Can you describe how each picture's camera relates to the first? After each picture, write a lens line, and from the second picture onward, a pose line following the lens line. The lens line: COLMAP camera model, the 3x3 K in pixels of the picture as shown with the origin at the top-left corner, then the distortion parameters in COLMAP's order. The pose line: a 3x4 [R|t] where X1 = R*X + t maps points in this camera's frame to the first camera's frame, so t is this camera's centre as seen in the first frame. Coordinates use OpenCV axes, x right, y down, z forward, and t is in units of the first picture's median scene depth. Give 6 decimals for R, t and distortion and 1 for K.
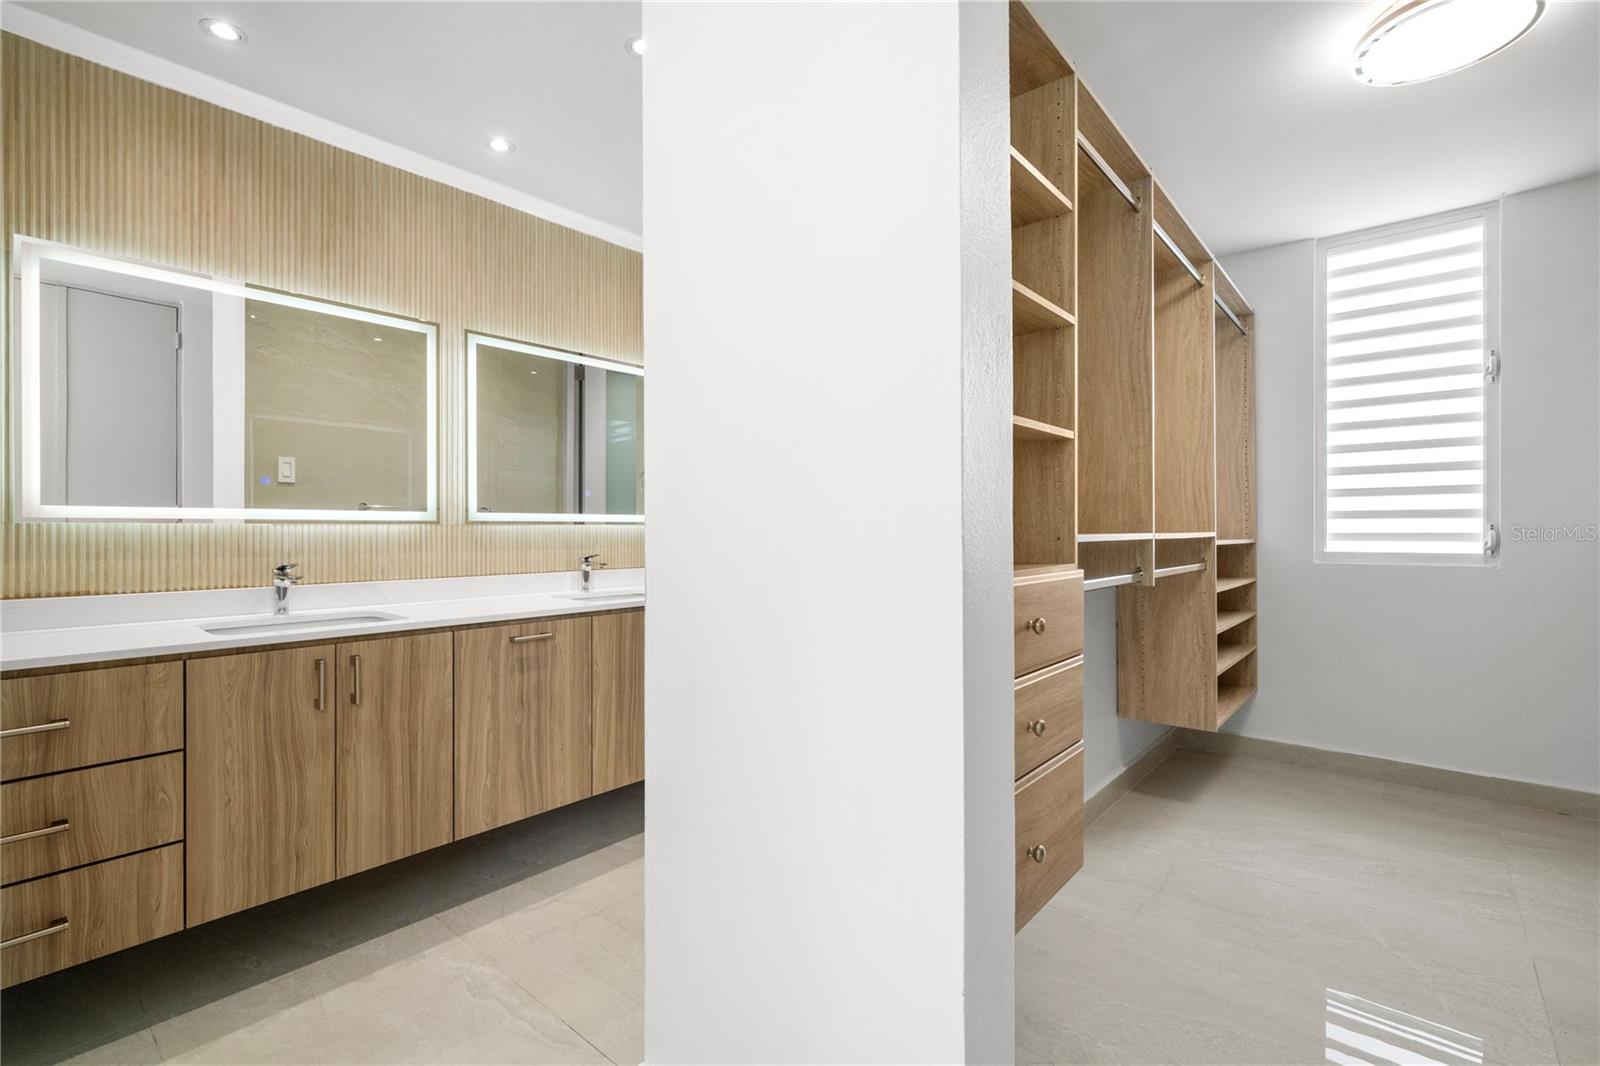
lens RADIAL K [[713.5, 0, 798.5], [0, 713.5, 527.4], [0, 0, 1]] dist [-0.001145, -0.000264]
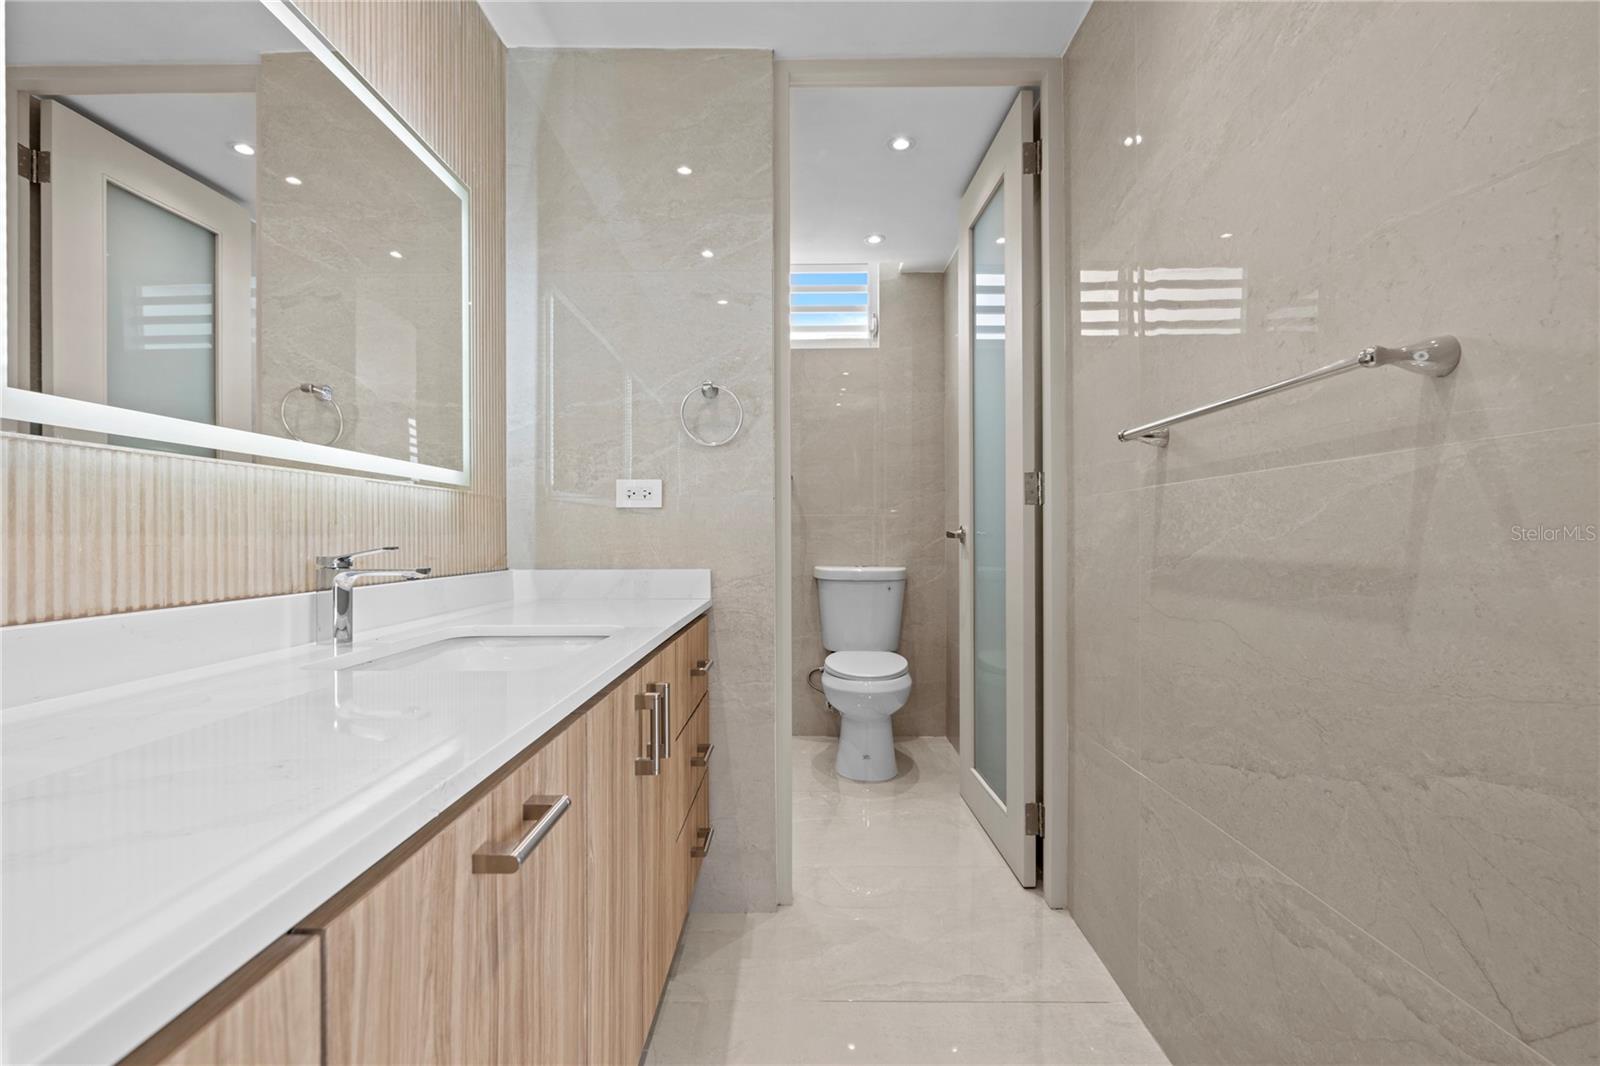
lens RADIAL K [[705.6, 0, 798.2], [0, 705.6, 534.1], [0, 0, 1]] dist [-0.000605, -0.000415]
pose [[0.761680, -0.000595, 0.647953, -0.517568], [0.002189, 0.999996, -0.001654, 0.045521], [-0.647949, 0.002678, 0.761679, 0.798731]]
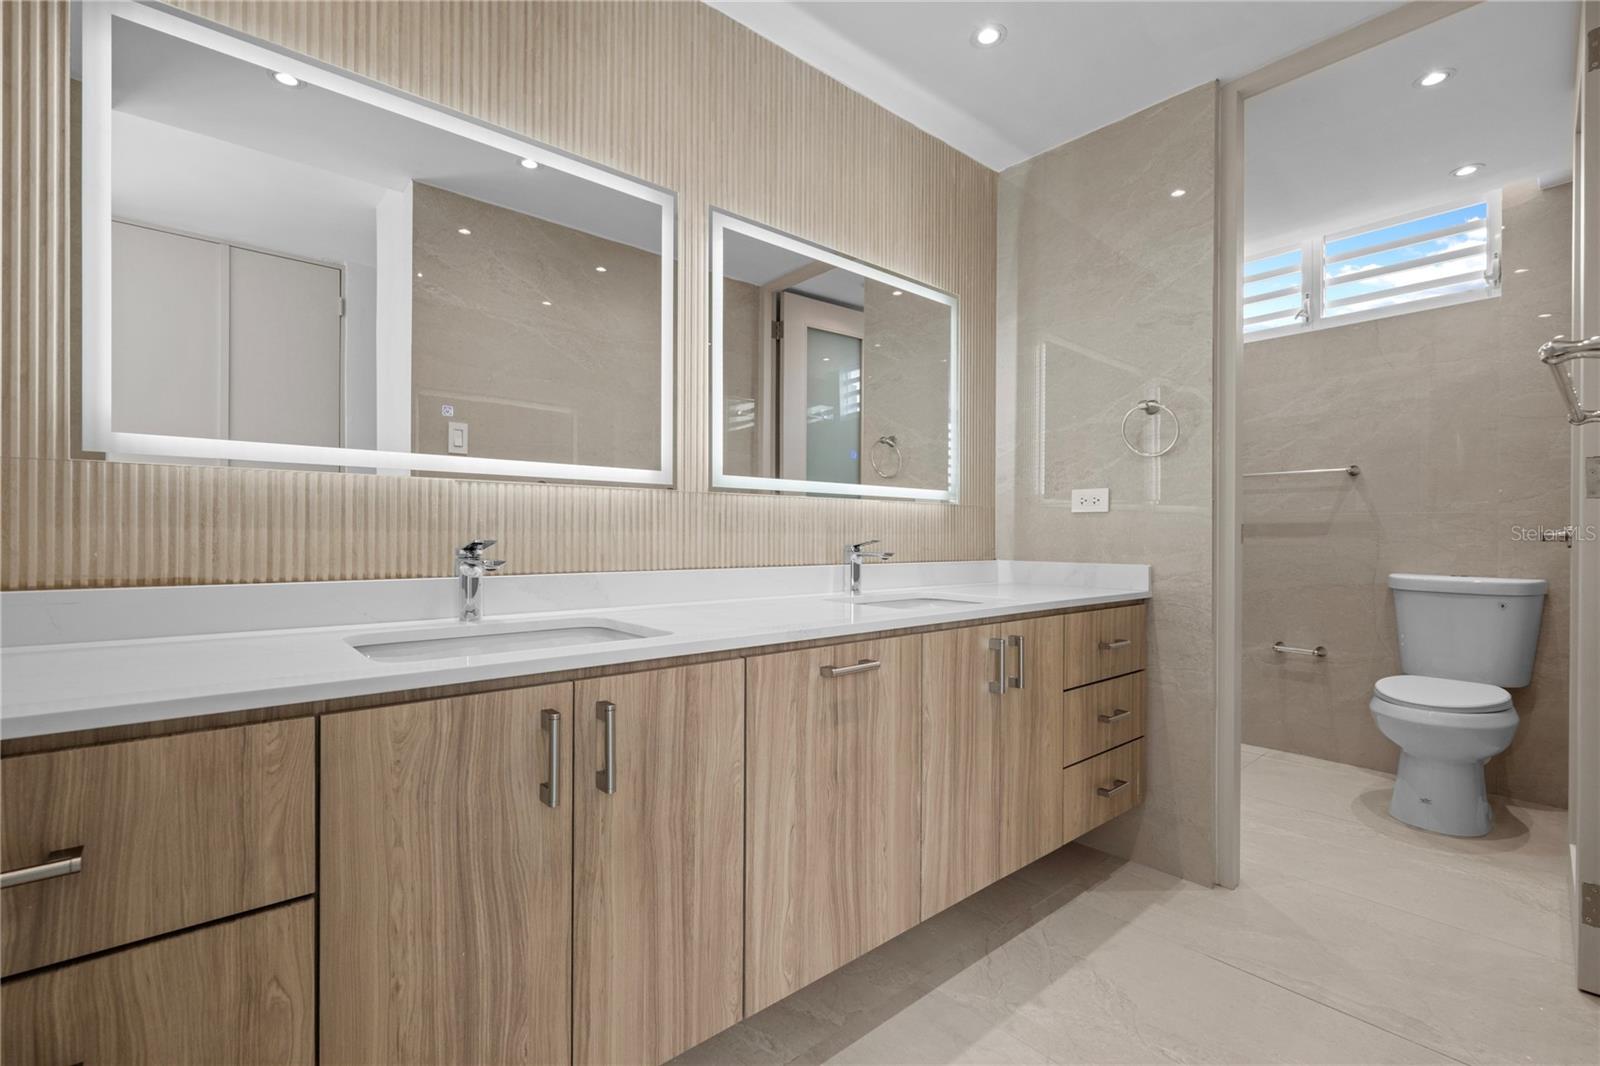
lens RADIAL K [[705.6, 0, 798.2], [0, 705.6, 534.1], [0, 0, 1]] dist [-0.000605, -0.000415]
pose [[0.988815, 0.004848, -0.149071, -0.363416], [-0.004858, 0.999988, 0.000295, 0.045826], [0.149070, 0.000432, 0.988826, 0.447860]]
